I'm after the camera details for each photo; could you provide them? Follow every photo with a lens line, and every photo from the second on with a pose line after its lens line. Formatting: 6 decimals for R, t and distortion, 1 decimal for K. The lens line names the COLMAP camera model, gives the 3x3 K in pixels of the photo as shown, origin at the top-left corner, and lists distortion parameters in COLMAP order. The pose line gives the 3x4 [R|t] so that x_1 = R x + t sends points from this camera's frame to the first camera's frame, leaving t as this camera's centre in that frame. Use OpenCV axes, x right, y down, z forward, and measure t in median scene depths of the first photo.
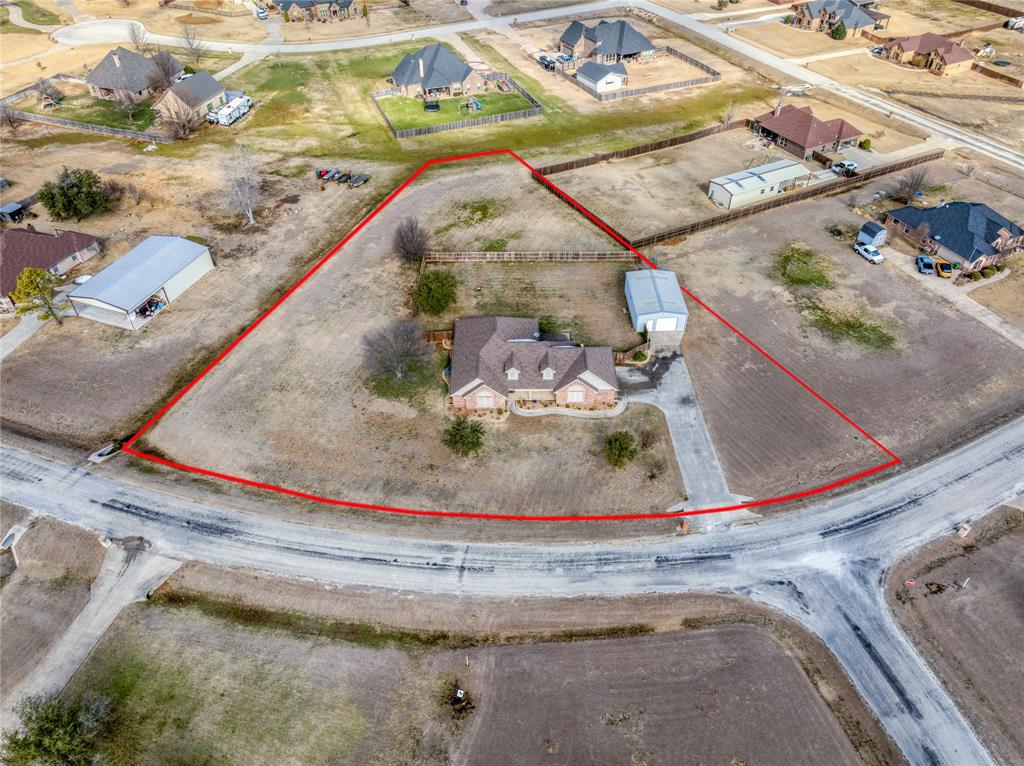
lens RADIAL K [[725.3, 0, 512.0], [0, 725.3, 383.0], [0, 0, 1]] dist [-0.047978, 0.041308]
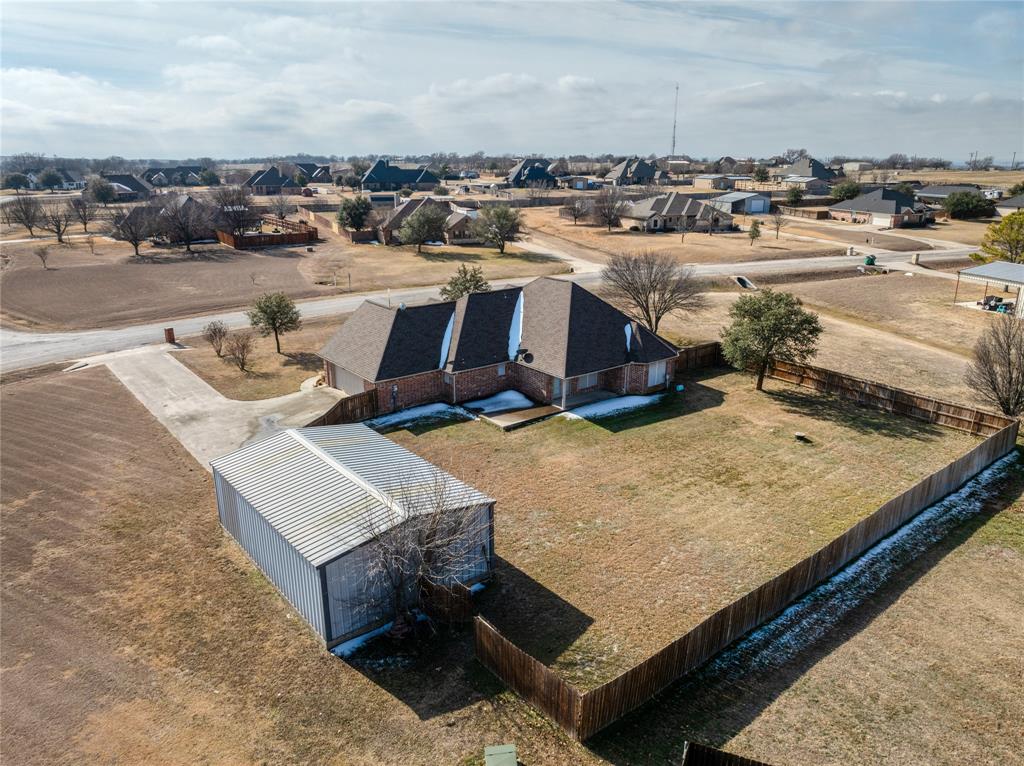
lens RADIAL K [[725.3, 0, 512.0], [0, 725.3, 383.0], [0, 0, 1]] dist [-0.047978, 0.041308]
pose [[-0.786057, 0.184115, -0.590098, 0.358675], [-0.417815, 0.545290, 0.726697, -0.438072], [0.455571, 0.817778, -0.351703, 1.272649]]
